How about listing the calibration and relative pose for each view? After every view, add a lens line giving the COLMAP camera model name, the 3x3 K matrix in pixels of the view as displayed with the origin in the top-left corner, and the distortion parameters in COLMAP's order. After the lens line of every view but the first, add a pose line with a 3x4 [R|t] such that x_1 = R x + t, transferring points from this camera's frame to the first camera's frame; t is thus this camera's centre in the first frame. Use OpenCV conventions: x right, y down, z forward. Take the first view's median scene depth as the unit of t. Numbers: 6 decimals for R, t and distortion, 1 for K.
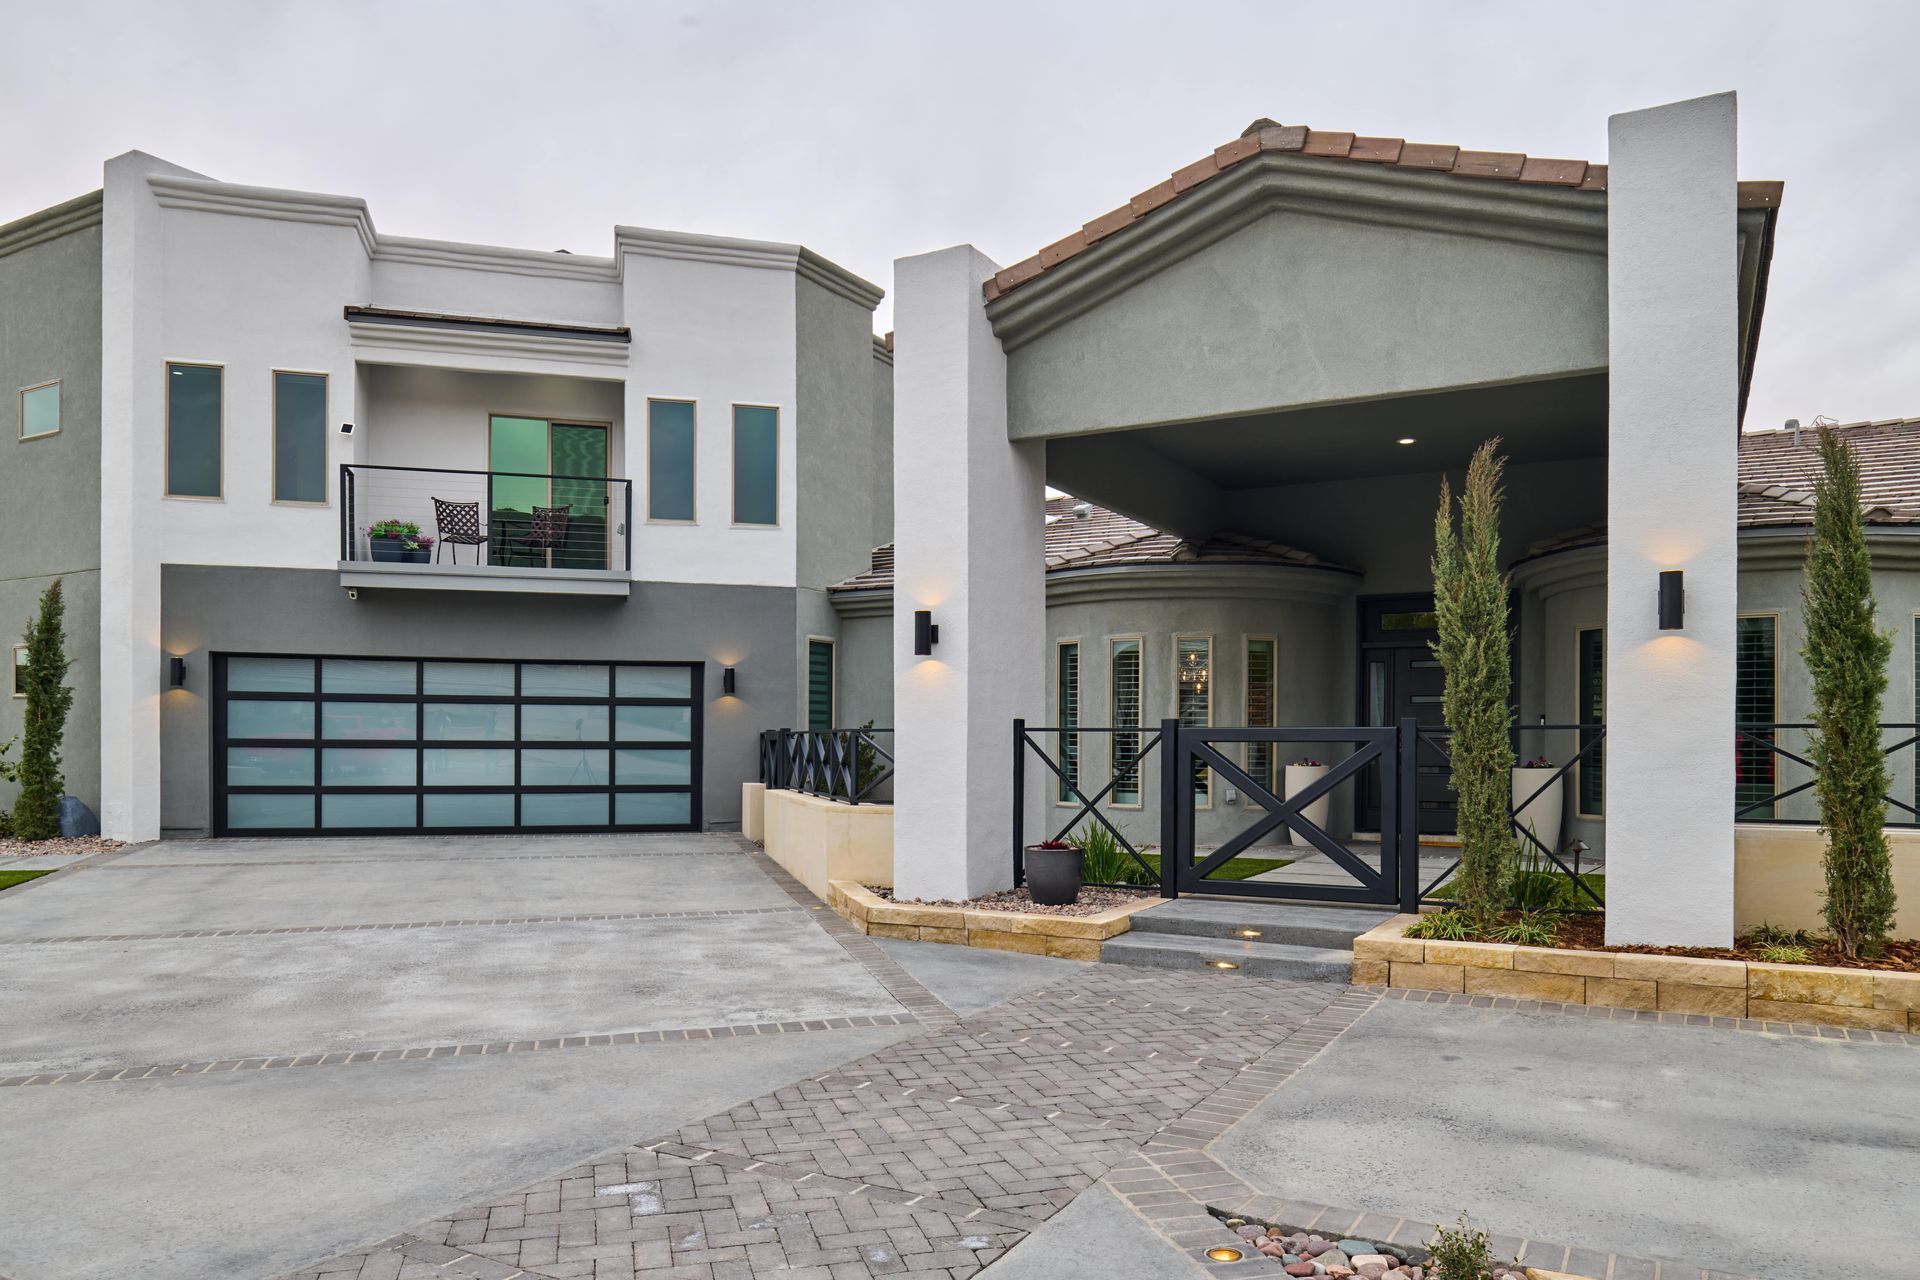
lens RADIAL K [[1314.6, 0, 969.0], [0, 1314.6, 748.6], [0, 0, 1]] dist [-0.004522, -0.015790]
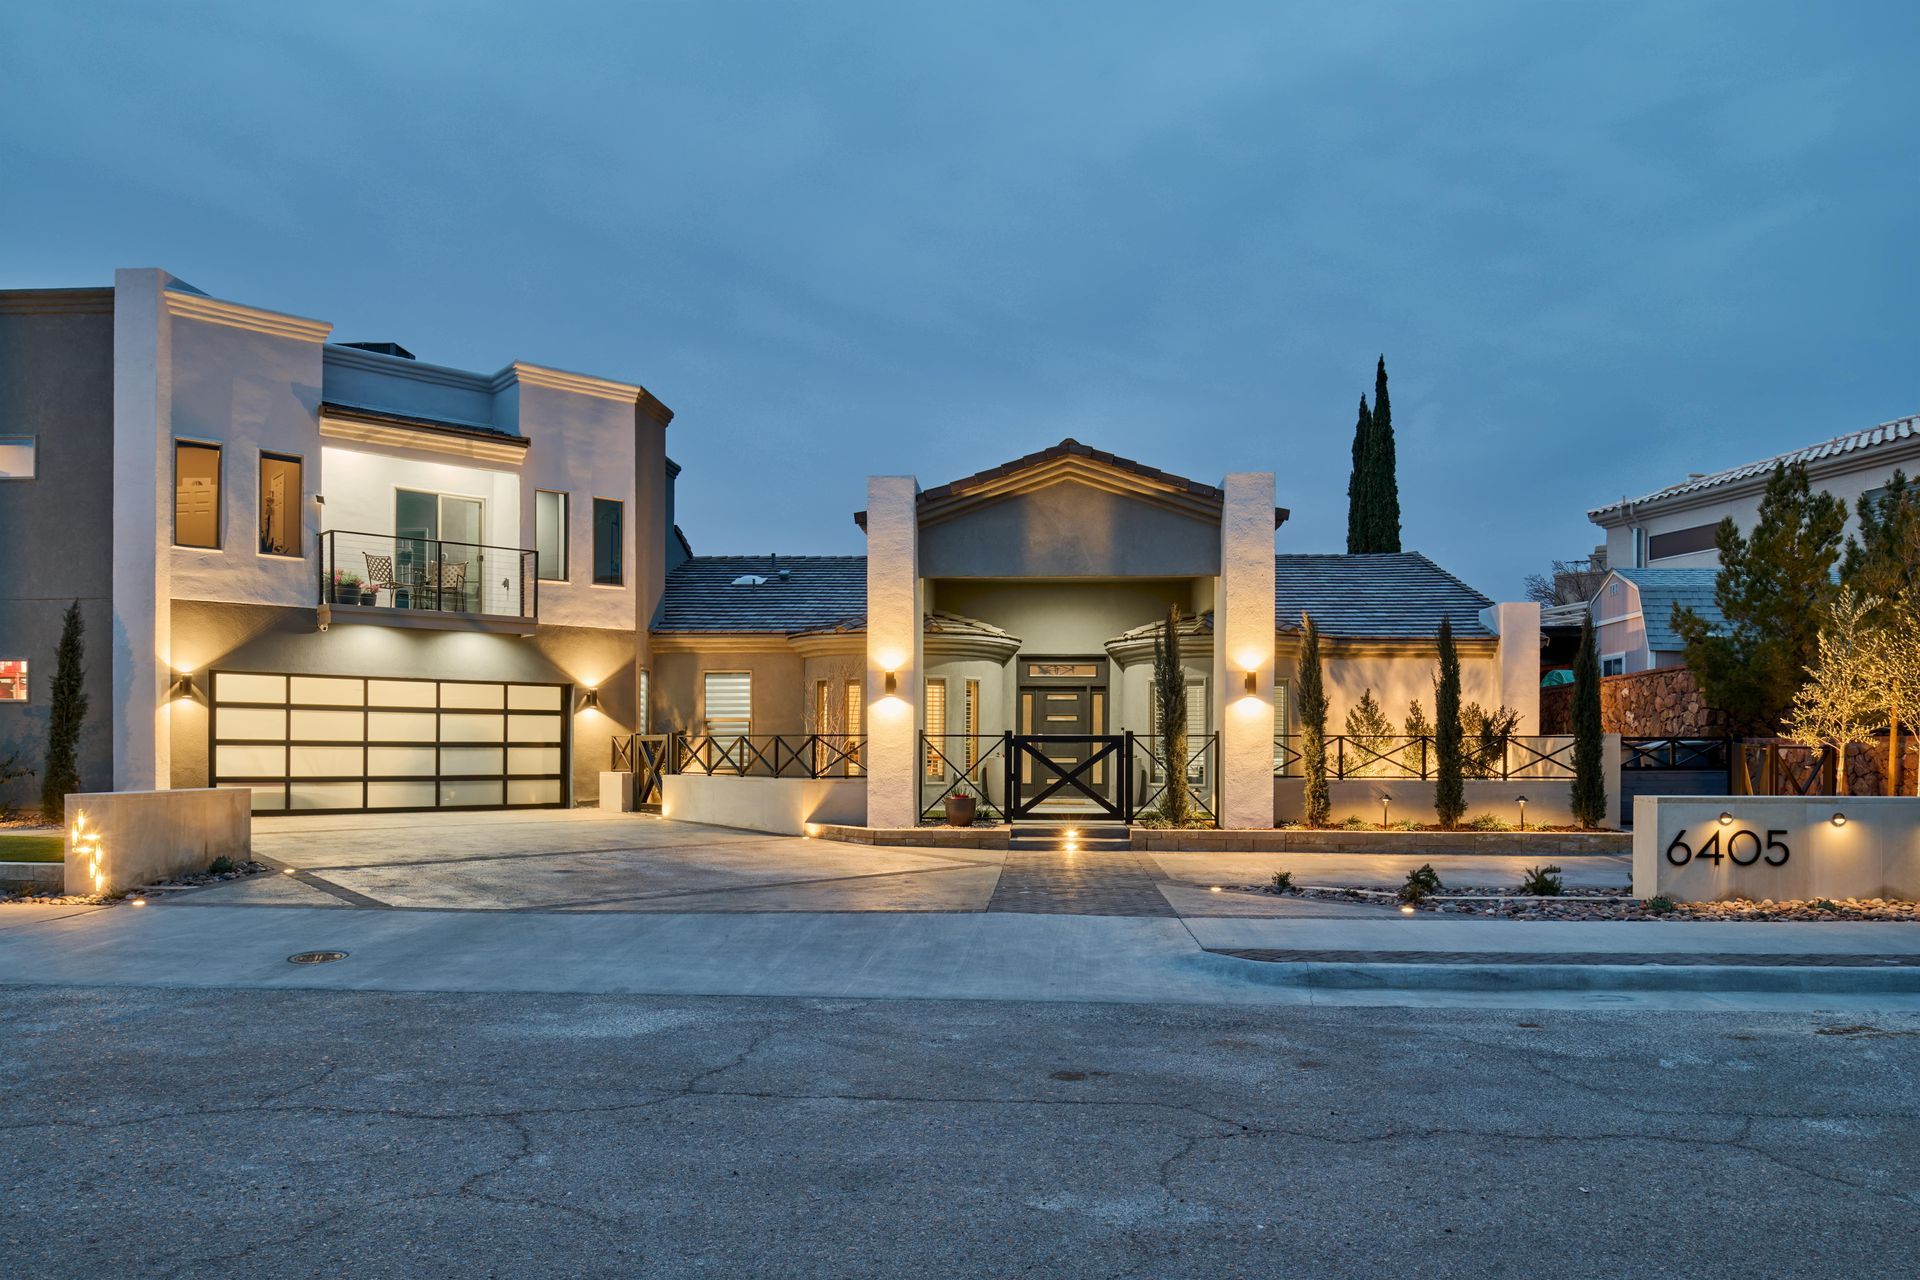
lens RADIAL K [[1314.6, 0, 968.7], [0, 1314.6, 751.4], [0, 0, 1]] dist [-0.004522, -0.015790]
pose [[0.902703, -0.000725, 0.430264, -0.461416], [0.000880, 1.000000, -0.000160, 0.005376], [-0.430264, 0.000523, 0.902703, -0.451763]]
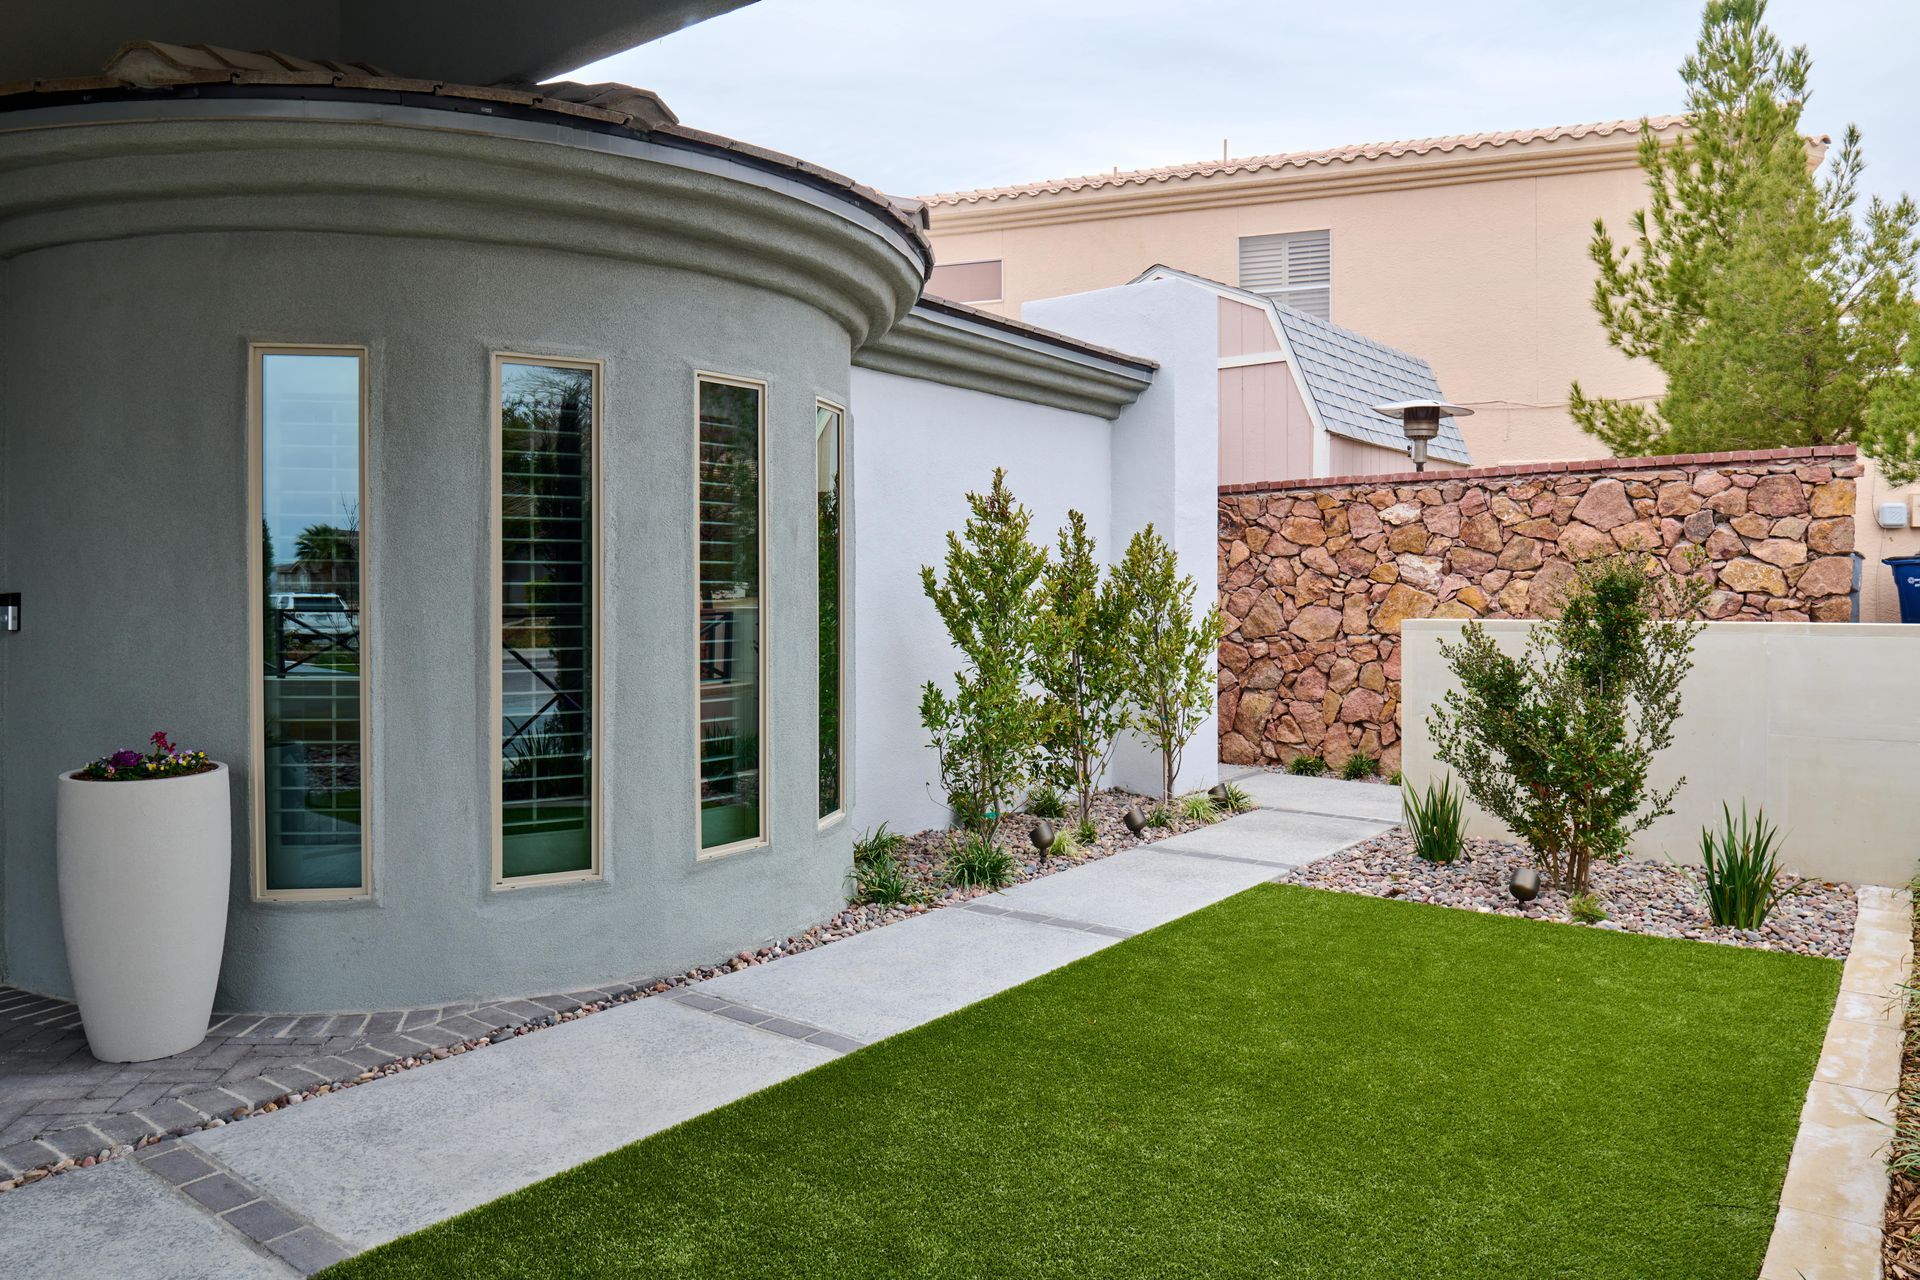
lens RADIAL K [[1314.6, 0, 966.4], [0, 1314.6, 592.7], [0, 0, 1]] dist [-0.004522, -0.015790]
pose [[0.142238, -0.006112, 0.989814, 0.131491], [0.005065, 0.999972, 0.005447, -0.024458], [-0.989820, 0.004238, 0.142265, 0.657357]]
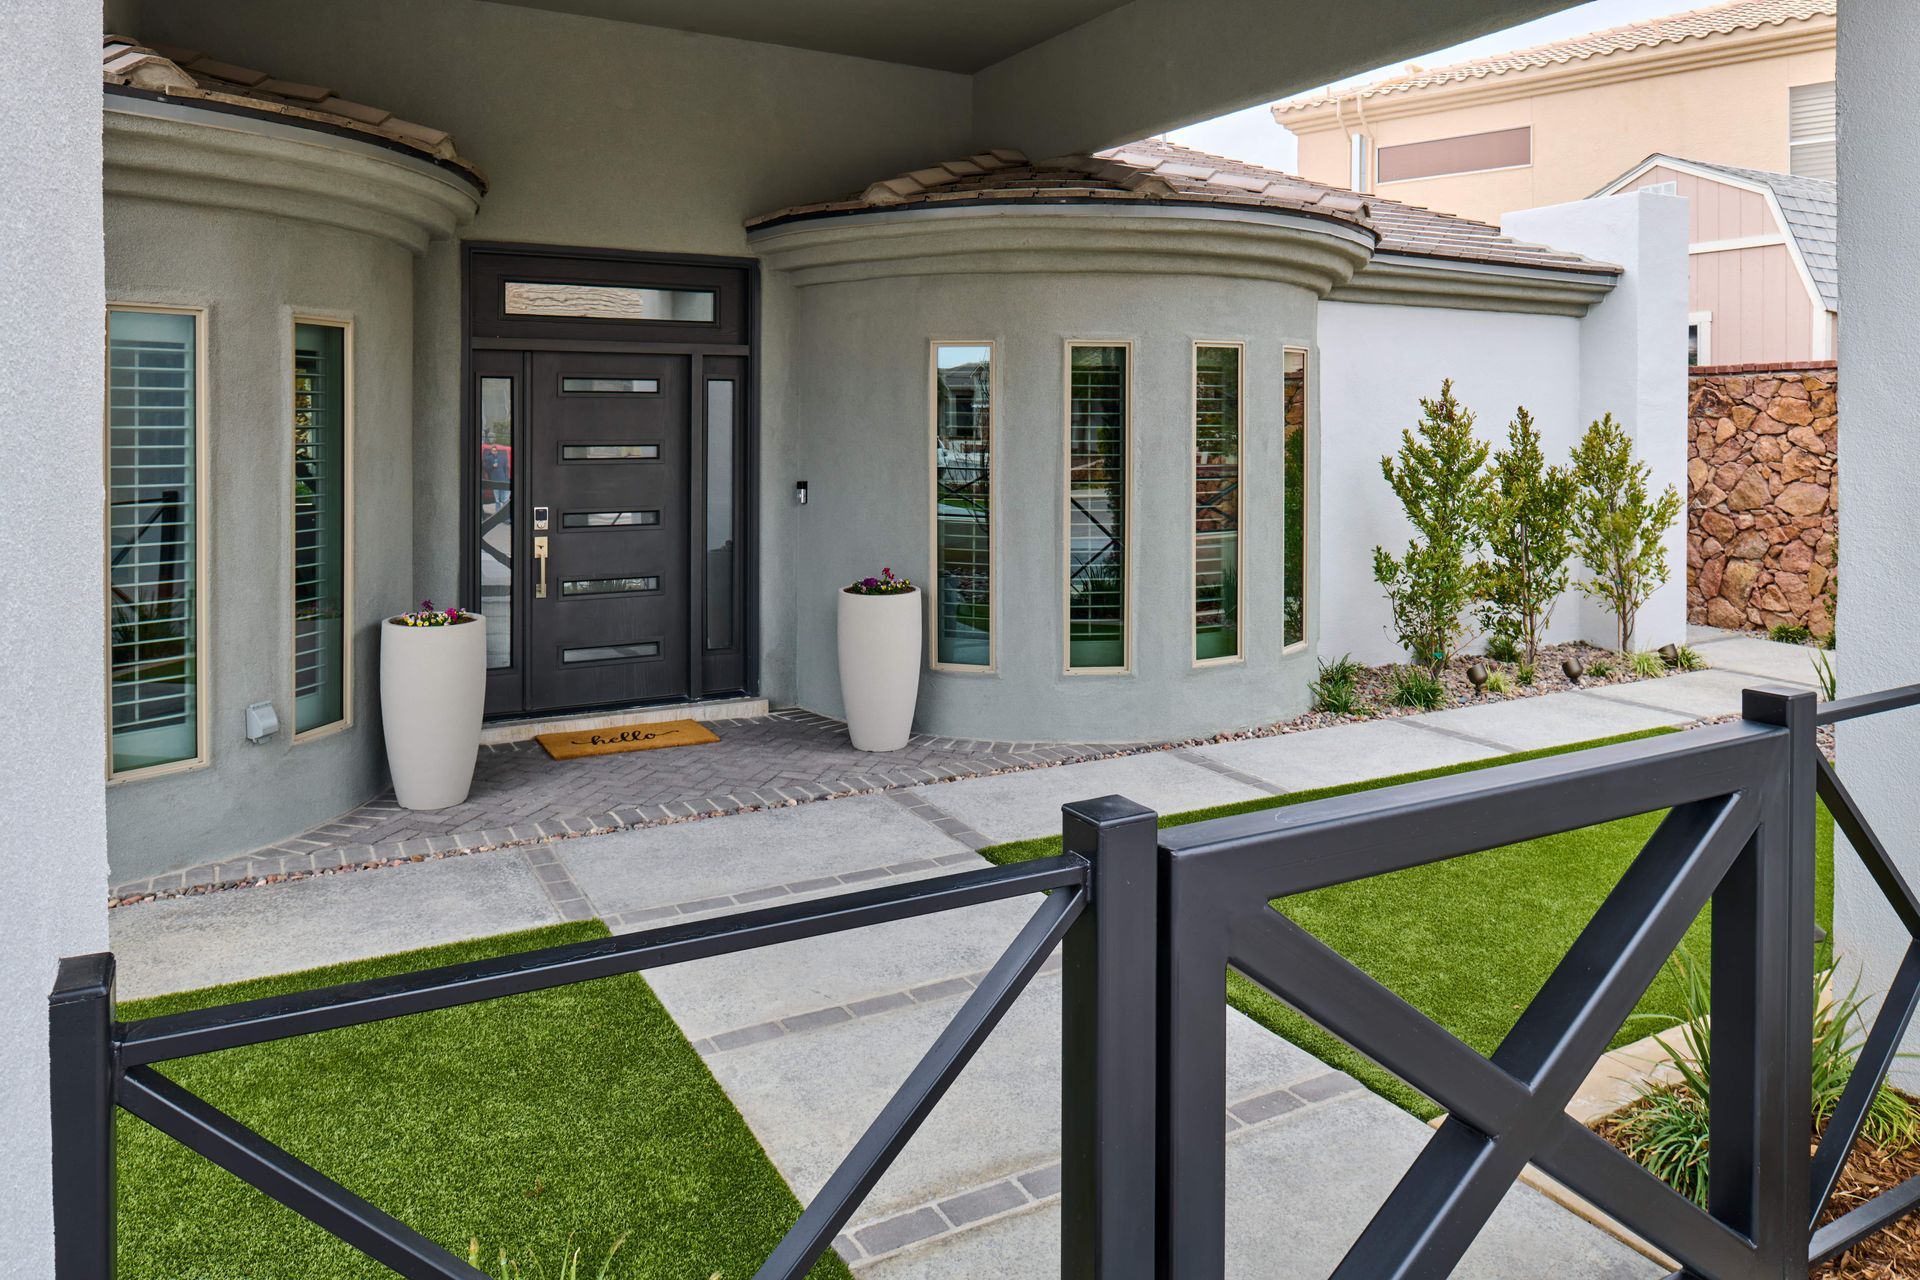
lens RADIAL K [[1314.6, 0, 970.1], [0, 1314.6, 424.1], [0, 0, 1]] dist [-0.004522, -0.015790]
pose [[0.532948, -0.008051, 0.846110, -0.015196], [0.002154, 0.999964, 0.008158, -0.051605], [-0.846145, -0.002526, 0.532946, 0.578713]]
